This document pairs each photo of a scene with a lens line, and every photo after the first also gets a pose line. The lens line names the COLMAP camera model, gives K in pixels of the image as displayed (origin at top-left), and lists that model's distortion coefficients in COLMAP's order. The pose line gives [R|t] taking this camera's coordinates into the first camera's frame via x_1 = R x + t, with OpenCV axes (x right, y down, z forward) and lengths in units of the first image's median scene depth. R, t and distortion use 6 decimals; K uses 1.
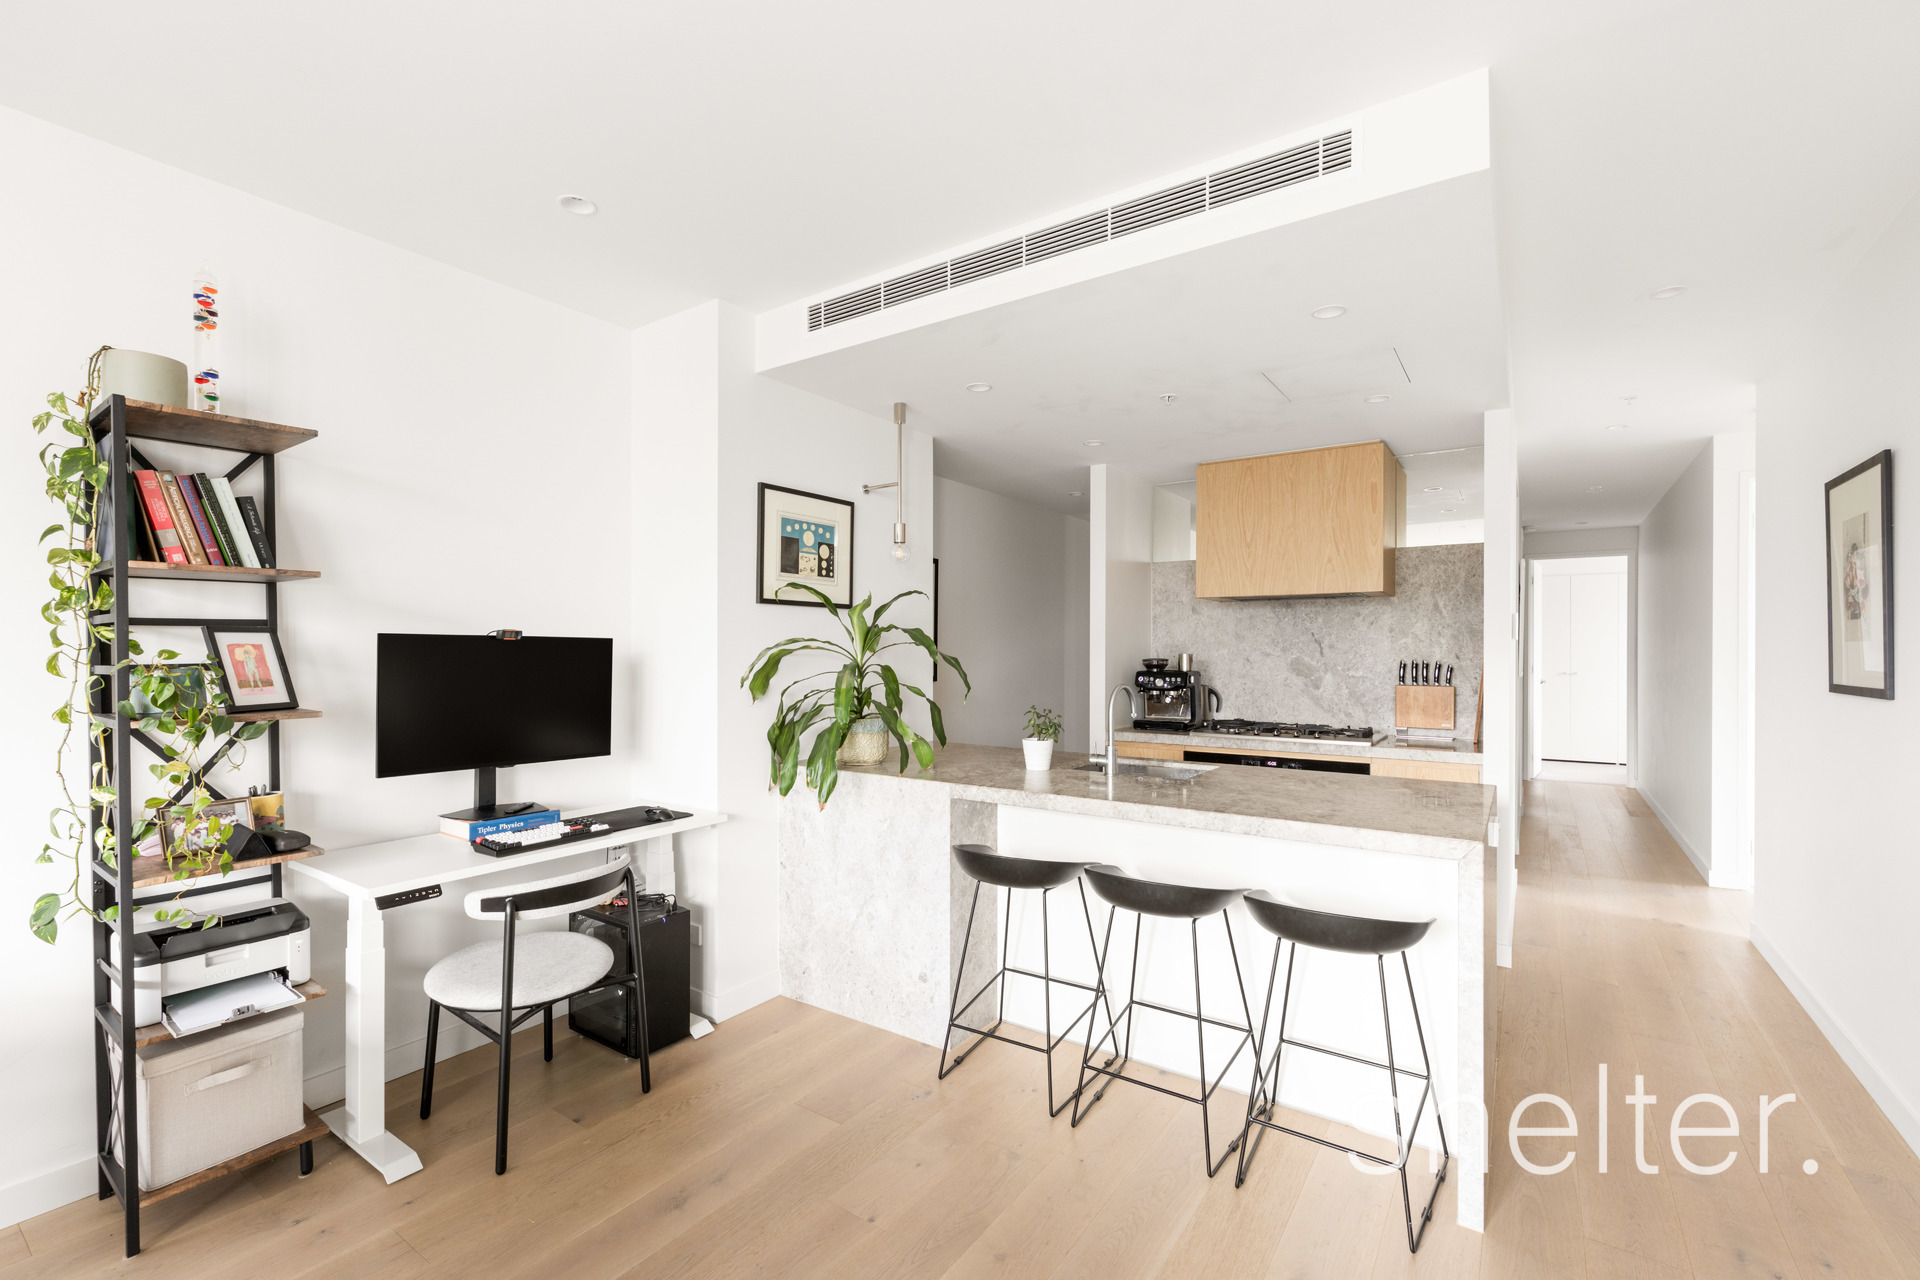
lens RADIAL K [[837.2, 0, 955.6], [0, 837.2, 649.5], [0, 0, 1]] dist [-0.004656, 0.002629]
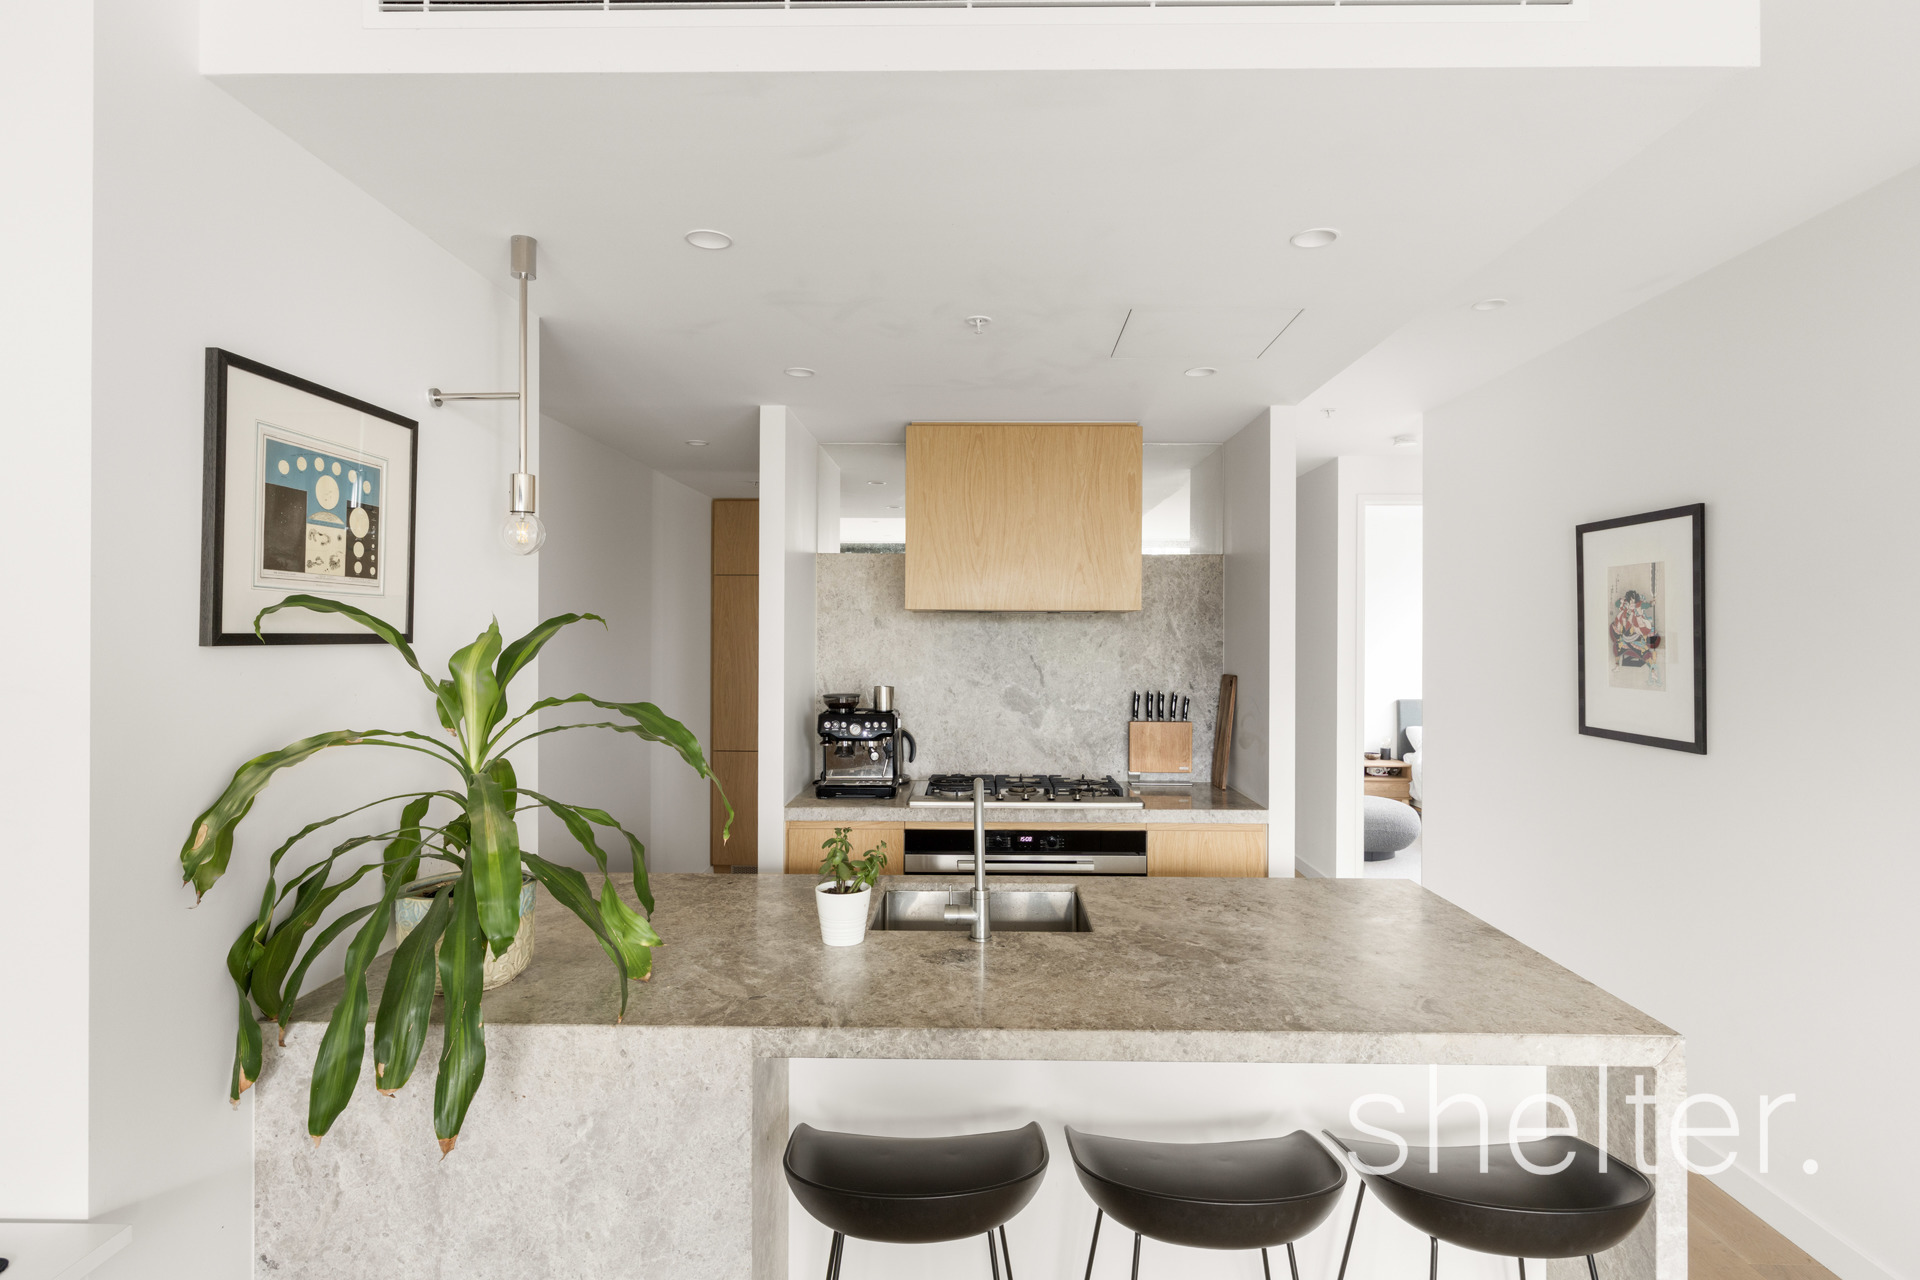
lens RADIAL K [[976.2, 0, 972.7], [0, 976.2, 629.6], [0, 0, 1]] dist [-0.002528, 0.003218]
pose [[0.826221, 0.003289, 0.563337, -0.152203], [-0.003973, 0.999992, -0.000012, -0.050285], [-0.563333, -0.002228, 0.826227, 0.312163]]
